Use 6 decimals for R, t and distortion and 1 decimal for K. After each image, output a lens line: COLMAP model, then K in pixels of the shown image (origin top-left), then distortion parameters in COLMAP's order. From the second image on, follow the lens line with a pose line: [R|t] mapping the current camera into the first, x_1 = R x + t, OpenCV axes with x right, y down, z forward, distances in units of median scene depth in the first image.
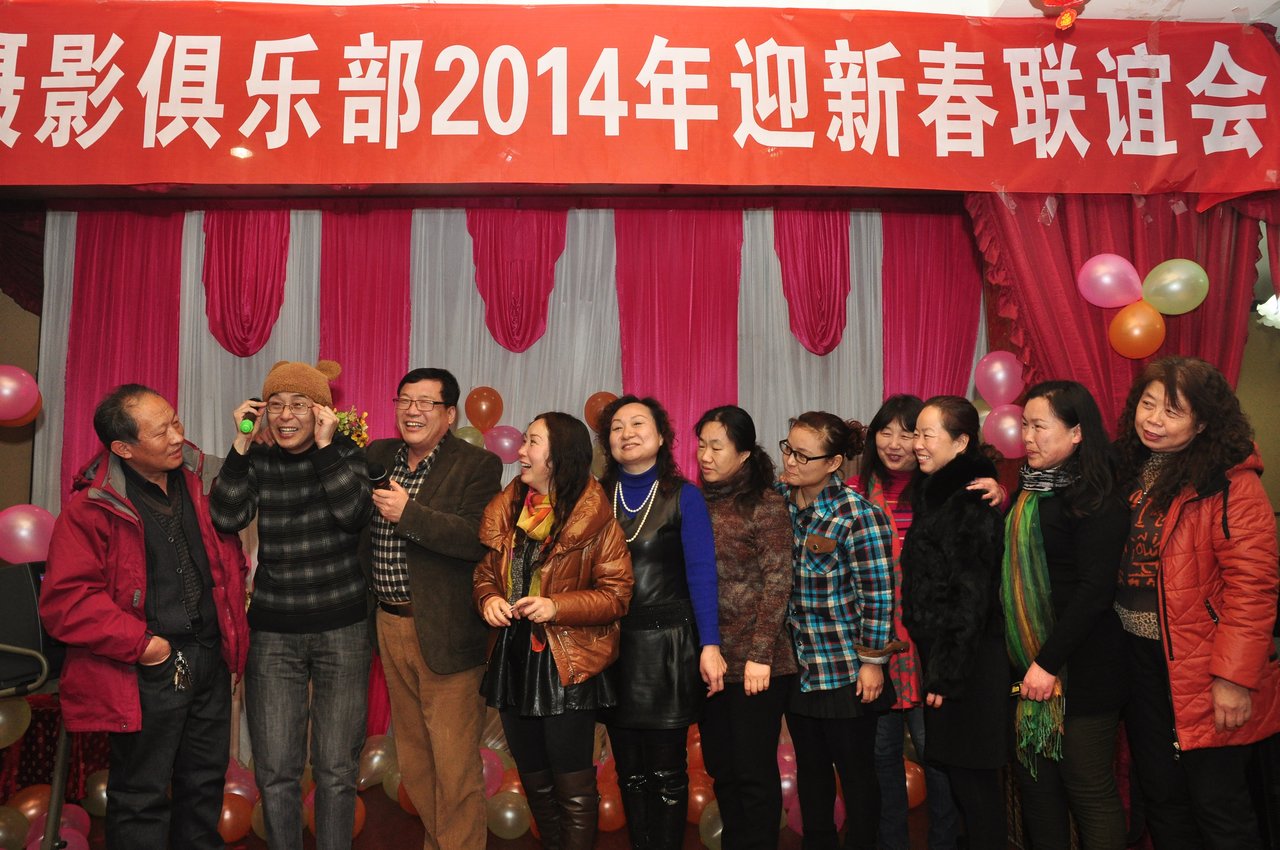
lens RADIAL K [[930.9, 0, 642.7], [0, 930.9, 431.0], [0, 0, 1]] dist [-0.104958, 0.096318]
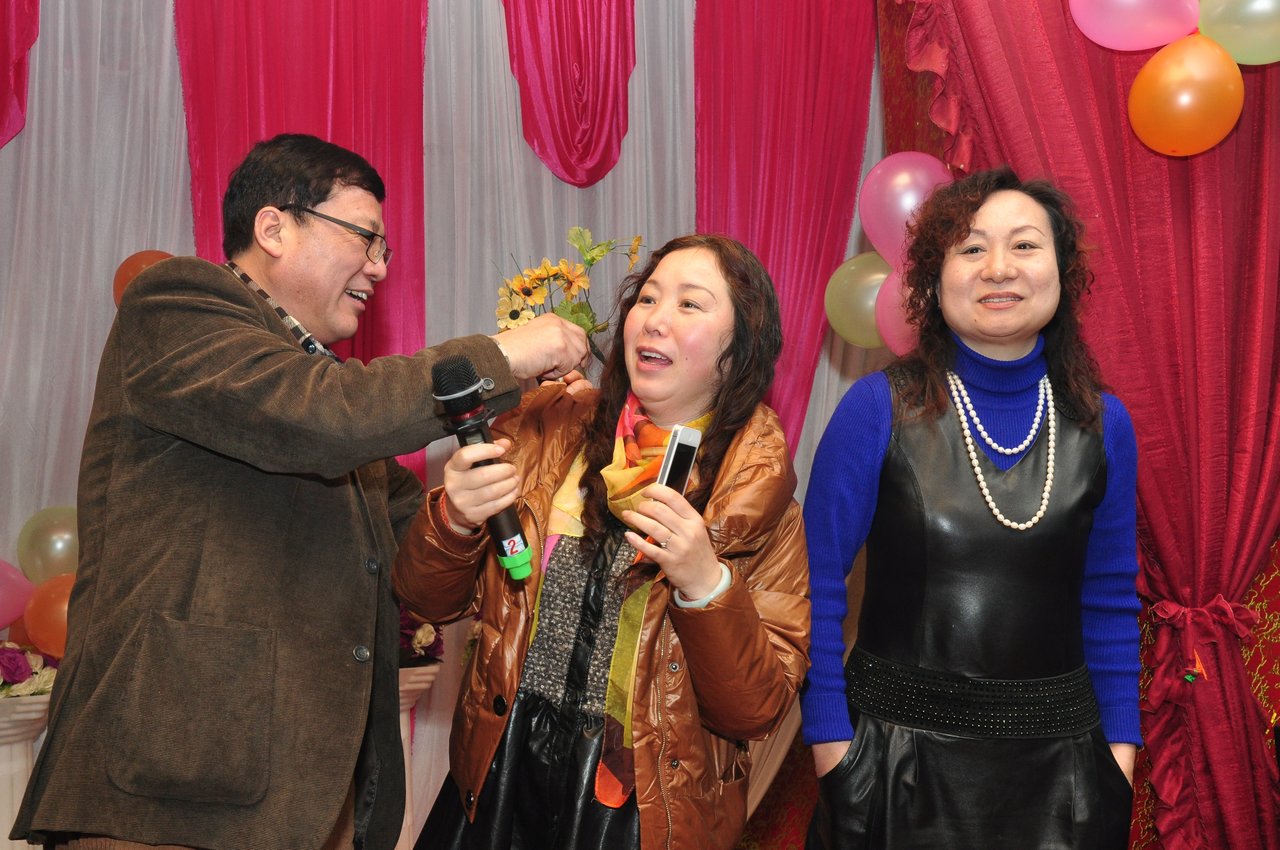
lens RADIAL K [[1398.6, 0, 640.0], [0, 1398.6, 425.0], [0, 0, 1]] dist [0.064680, 0.019021]
pose [[0.981645, -0.018478, 0.189822, 0.103674], [0.008669, 0.998590, 0.052375, 0.021008], [-0.190522, -0.049768, 0.980421, 0.286663]]
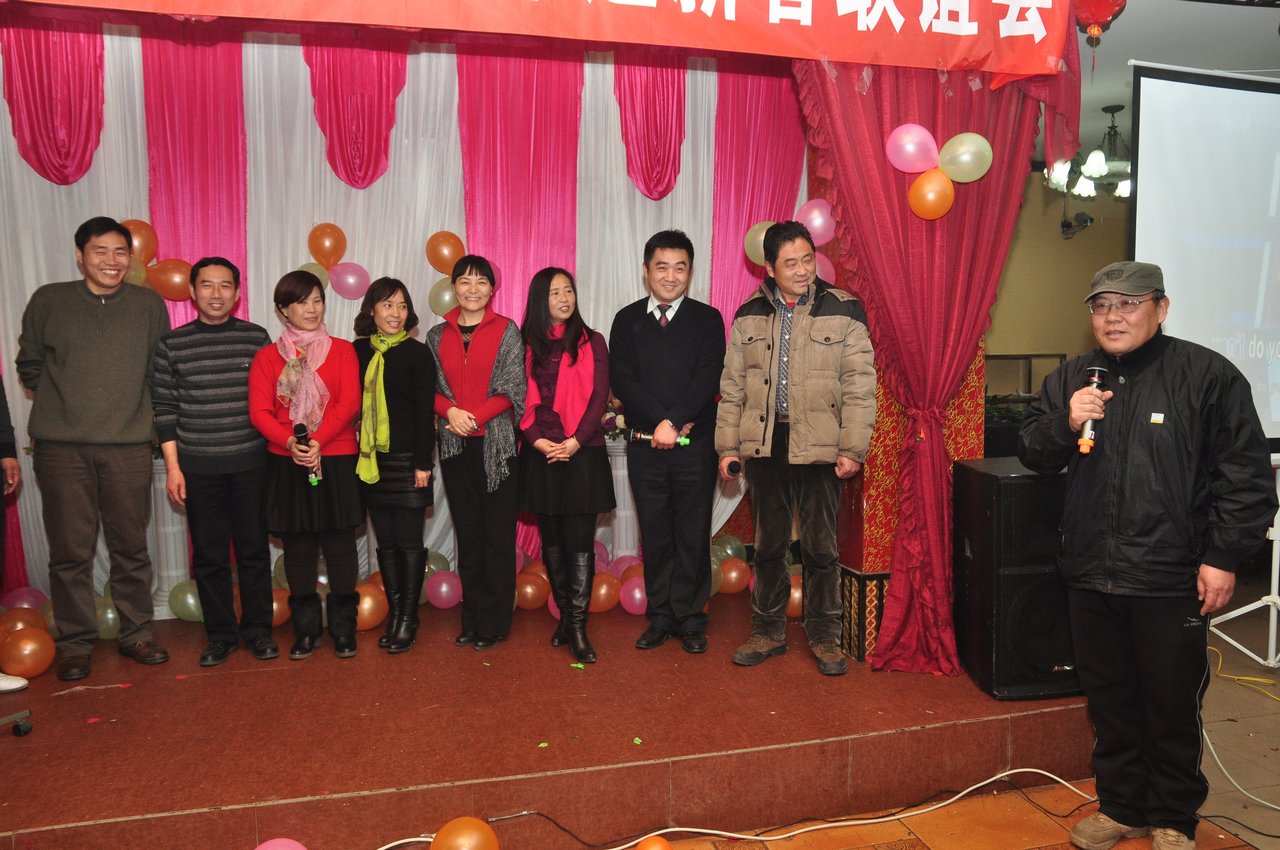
lens RADIAL K [[930.9, 0, 642.7], [0, 930.9, 431.0], [0, 0, 1]] dist [-0.104958, 0.096318]
pose [[0.983191, -0.010084, 0.182299, -0.025496], [-0.022520, 0.984151, 0.175898, -0.011939], [-0.181184, -0.177046, 0.967382, -0.095657]]
